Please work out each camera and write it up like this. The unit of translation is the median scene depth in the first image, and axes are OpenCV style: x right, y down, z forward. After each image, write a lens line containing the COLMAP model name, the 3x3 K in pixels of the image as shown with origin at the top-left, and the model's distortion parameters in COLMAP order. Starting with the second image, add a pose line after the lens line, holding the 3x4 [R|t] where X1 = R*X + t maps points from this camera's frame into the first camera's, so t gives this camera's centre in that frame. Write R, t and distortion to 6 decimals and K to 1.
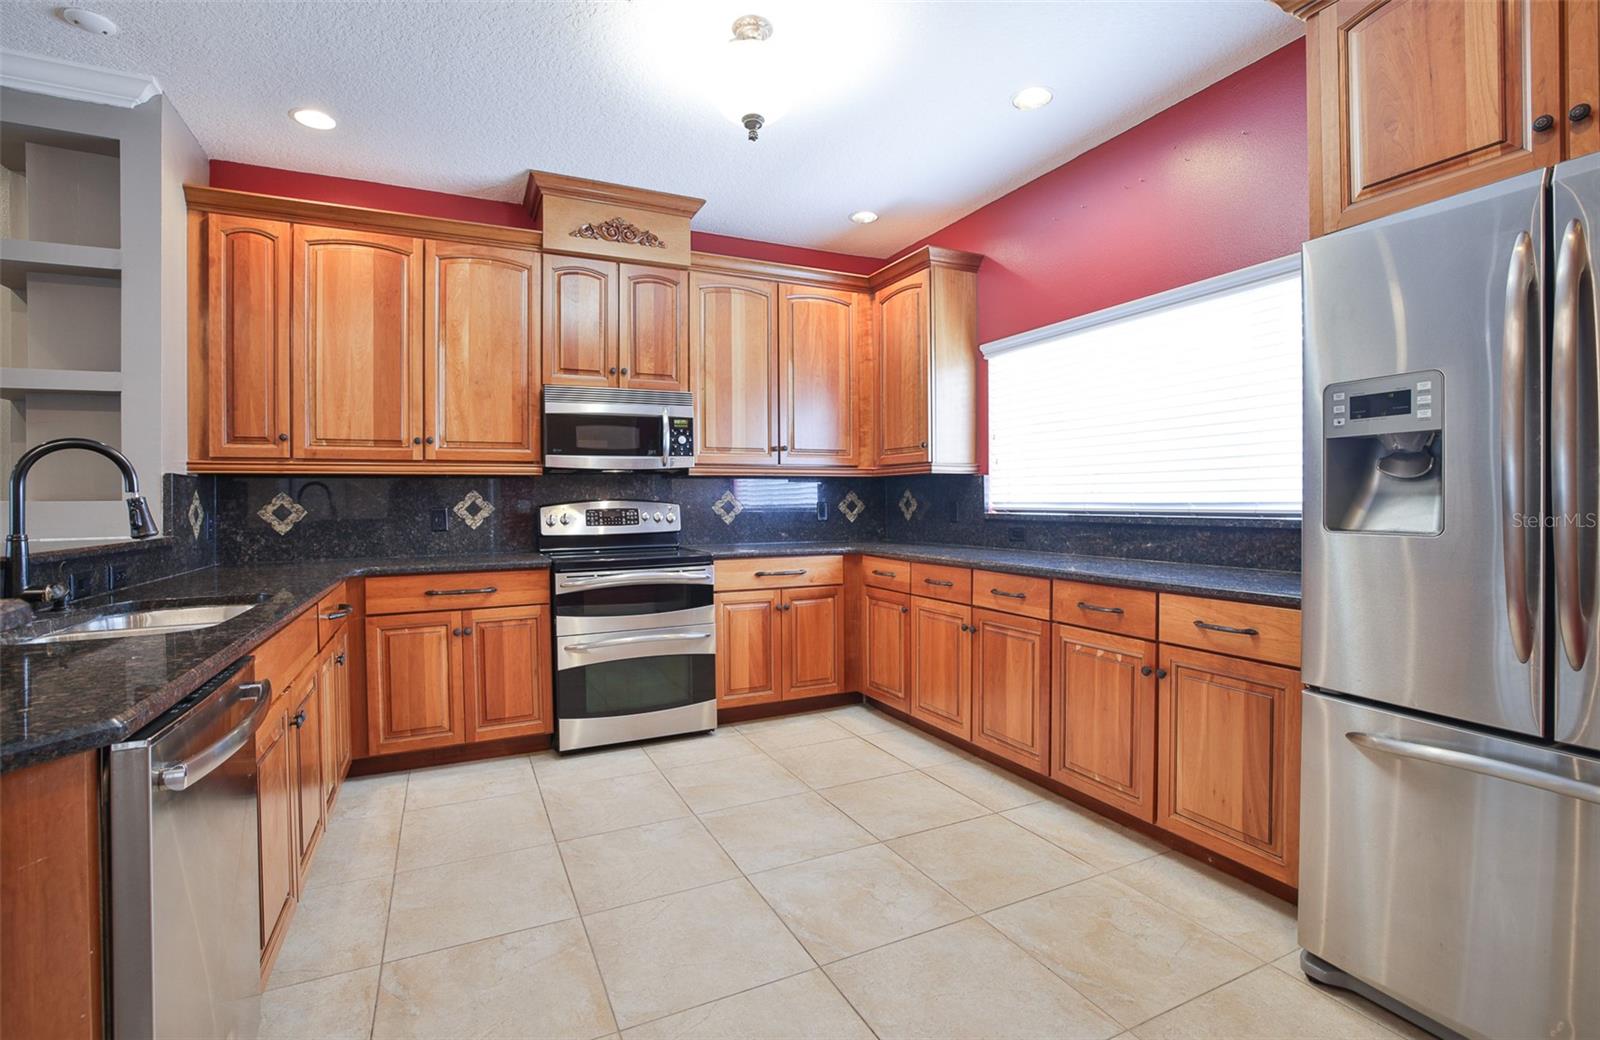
lens RADIAL K [[734.1, 0, 783.6], [0, 734.1, 509.4], [0, 0, 1]] dist [-0.035804, 0.007021]
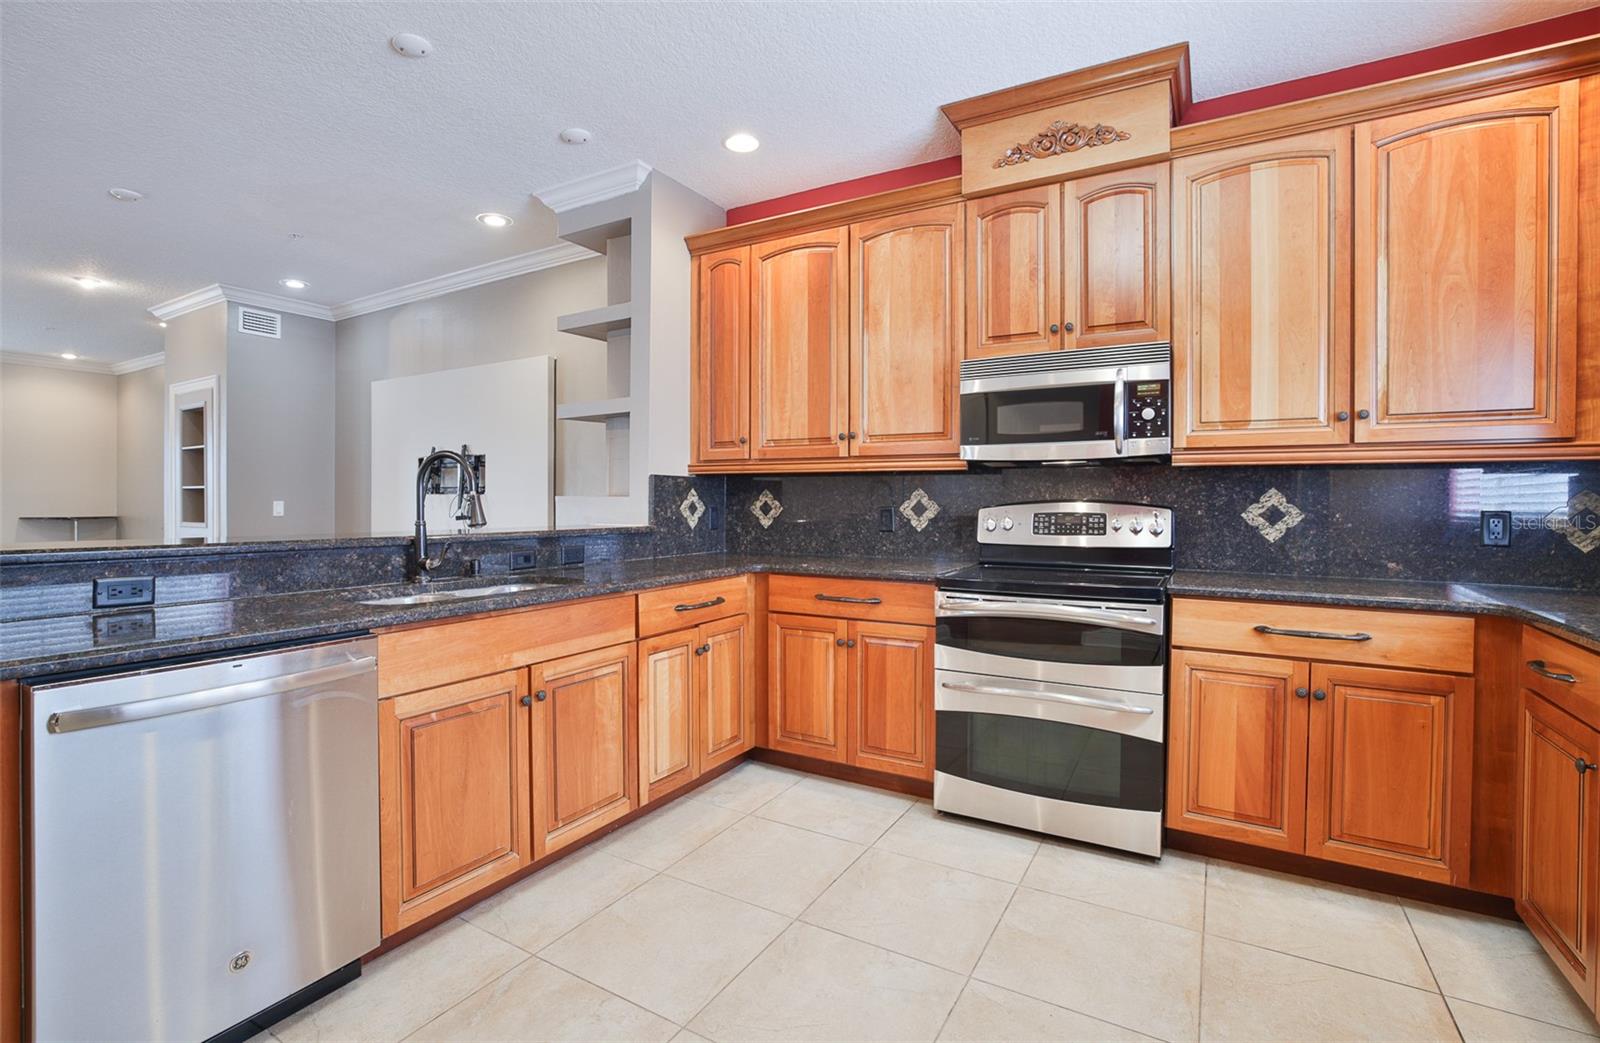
lens RADIAL K [[734.1, 0, 800.1], [0, 734.1, 506.9], [0, 0, 1]] dist [-0.035804, 0.007021]
pose [[0.557792, 0.021342, -0.829706, 0.273201], [-0.018664, 0.999739, 0.013169, -0.013490], [0.829771, 0.008140, 0.558045, 0.410260]]
